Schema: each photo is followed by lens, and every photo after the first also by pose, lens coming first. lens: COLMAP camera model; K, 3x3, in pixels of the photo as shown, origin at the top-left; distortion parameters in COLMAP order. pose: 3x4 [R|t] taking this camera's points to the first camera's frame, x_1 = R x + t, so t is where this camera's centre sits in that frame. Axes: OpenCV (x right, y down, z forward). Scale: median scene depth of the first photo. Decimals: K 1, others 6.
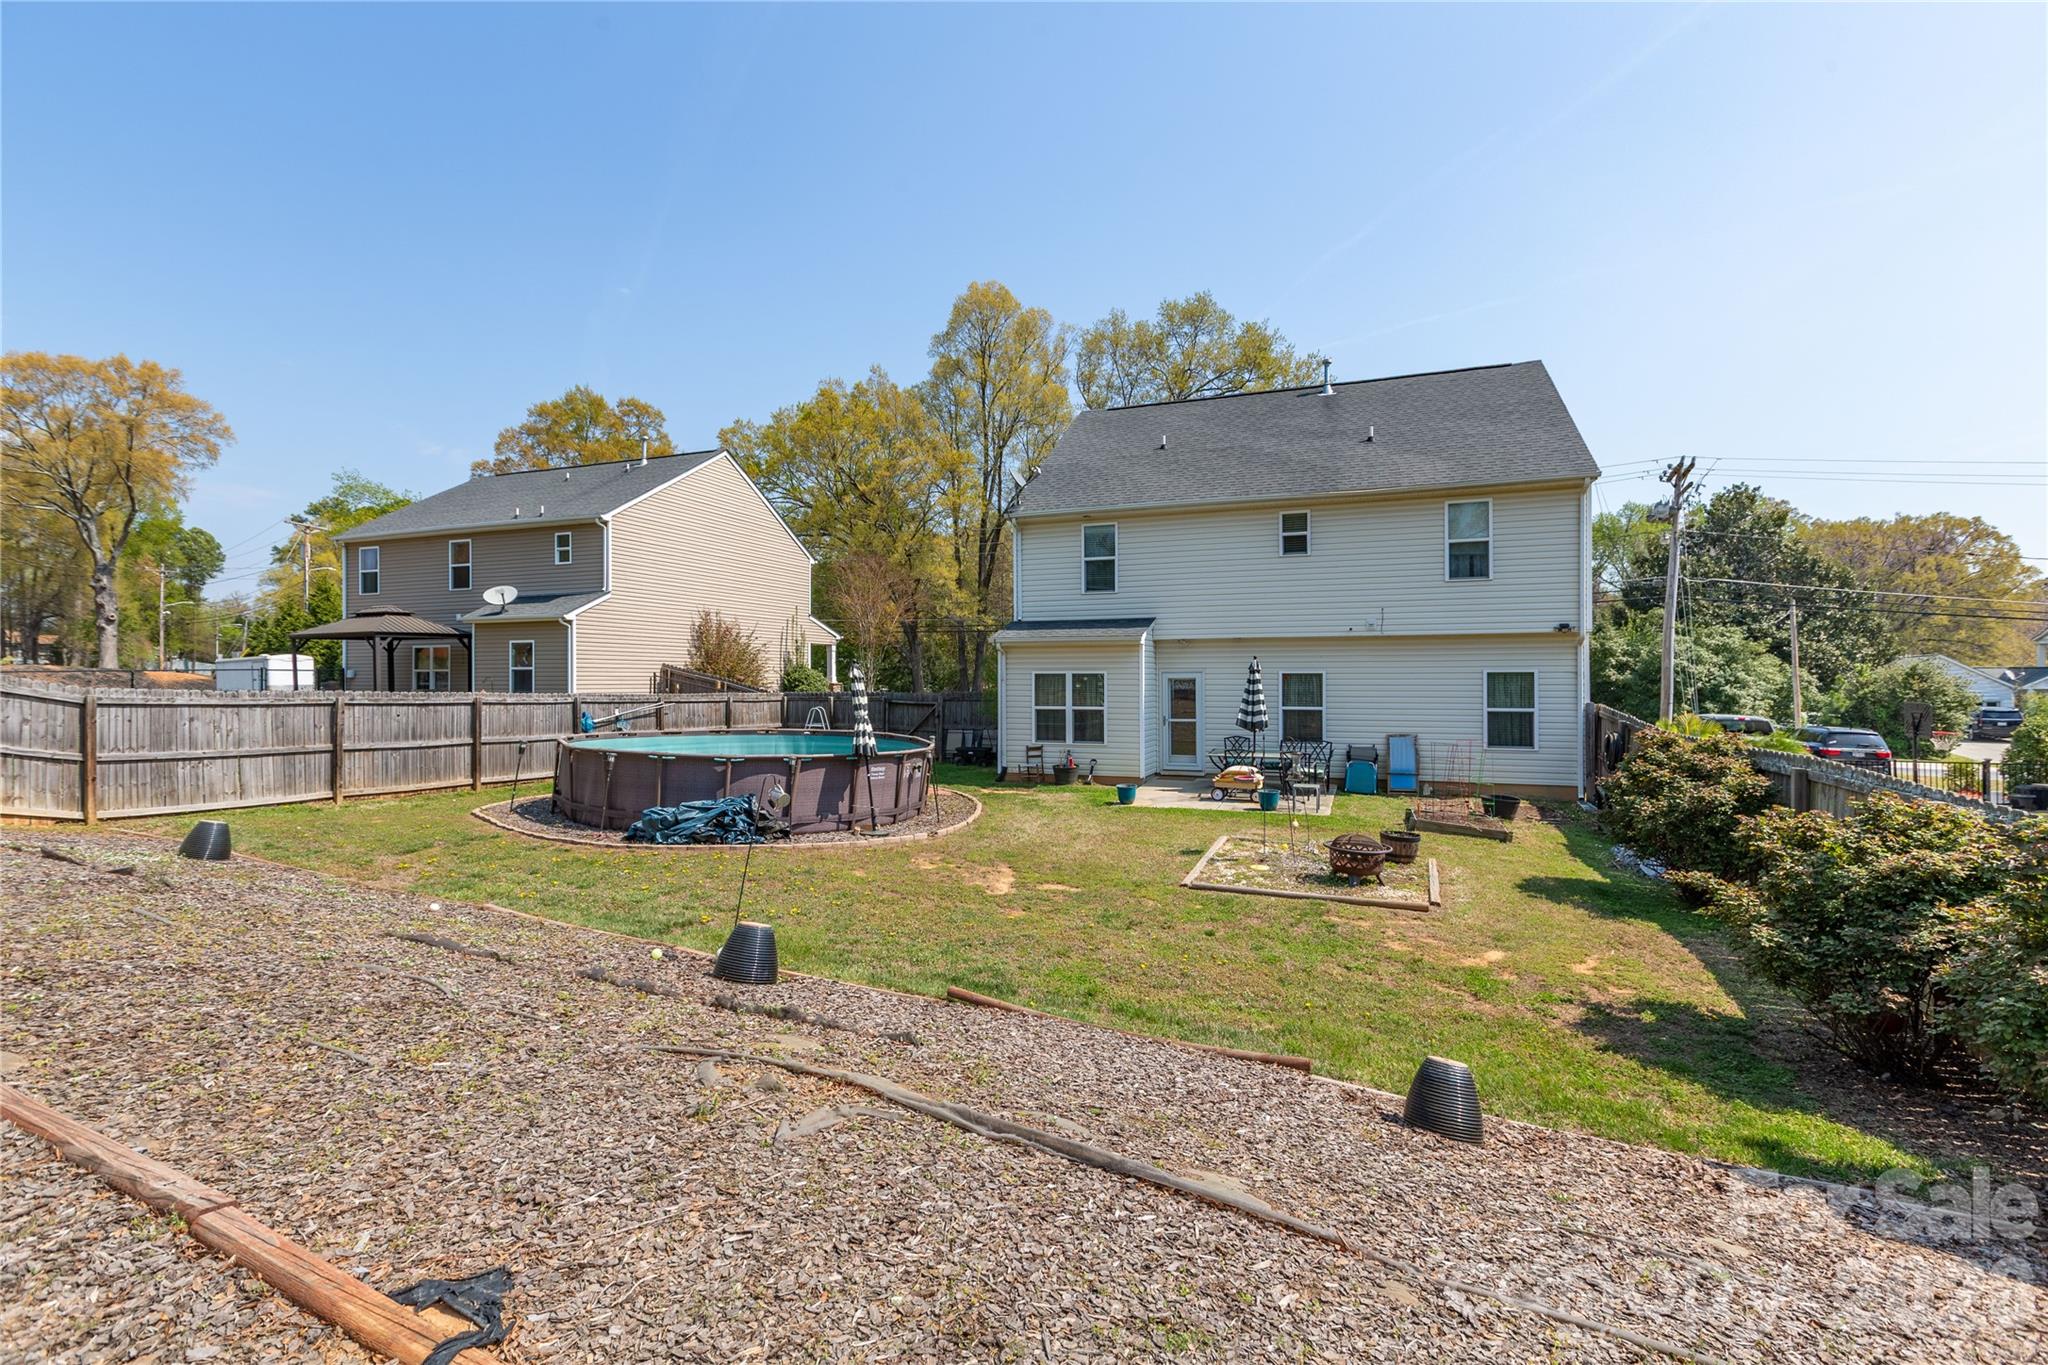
lens RADIAL K [[911.2, 0, 1019.5], [0, 911.2, 677.7], [0, 0, 1]] dist [0.000656, -0.000292]
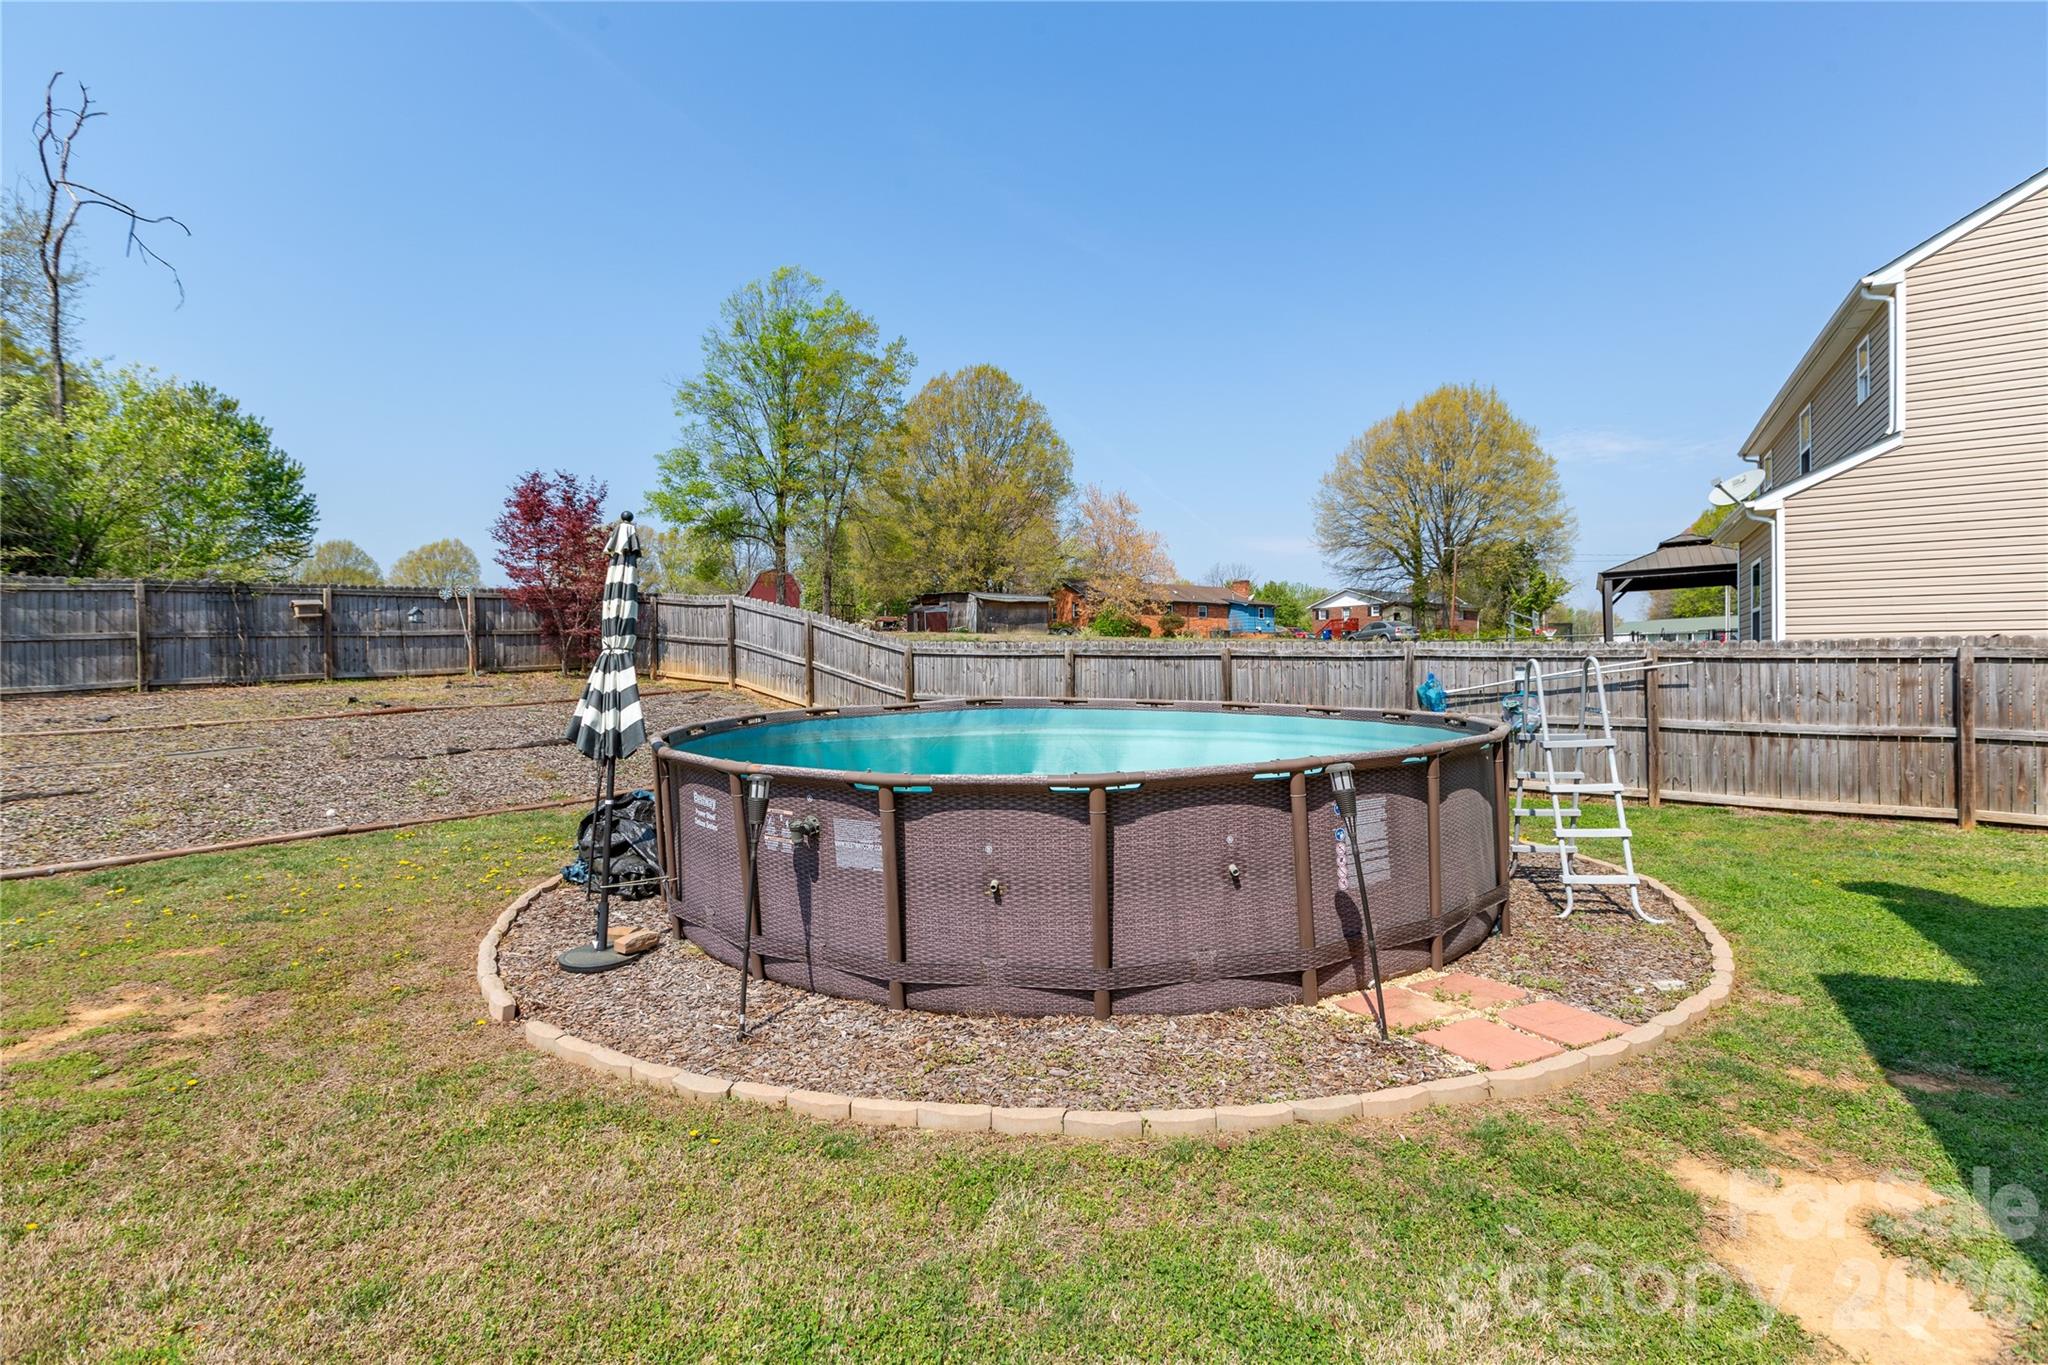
lens RADIAL K [[911.2, 0, 1019.5], [0, 911.2, 677.7], [0, 0, 1]] dist [0.000656, -0.000292]
pose [[-0.187804, 0.000834, -0.982206, 0.131212], [0.004916, 0.999988, -0.000091, 0.041020], [0.982194, -0.004846, -0.187806, 0.912428]]
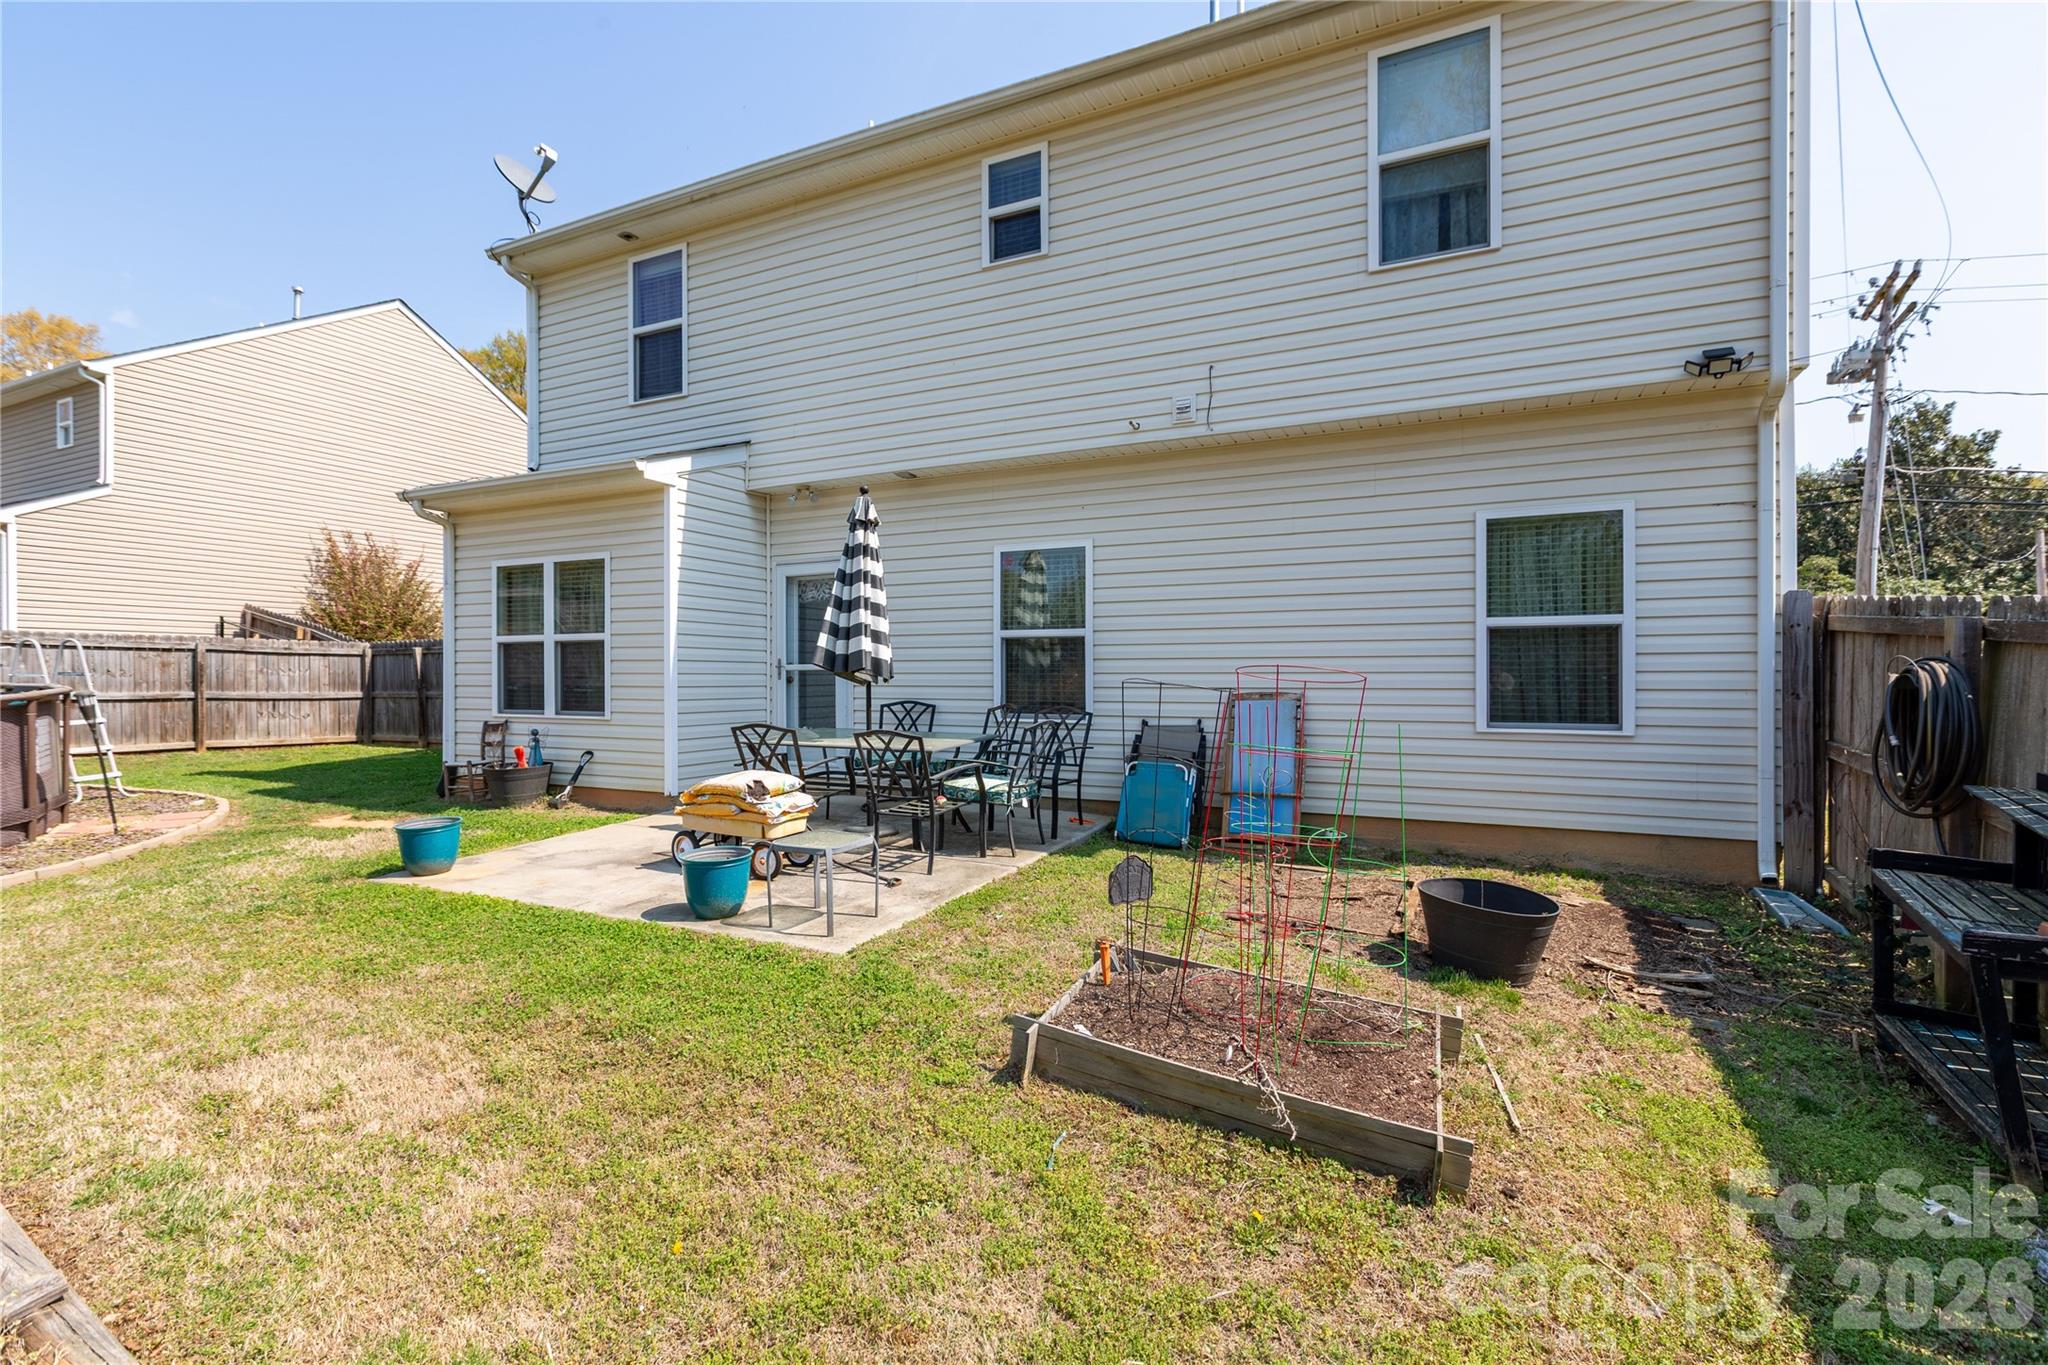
lens RADIAL K [[911.2, 0, 1019.5], [0, 911.2, 677.7], [0, 0, 1]] dist [0.000656, -0.000292]
pose [[0.996221, 0.000867, -0.086854, 0.341217], [-0.000372, 0.999984, 0.005717, 0.052482], [0.086858, -0.005663, 0.996205, 0.590754]]
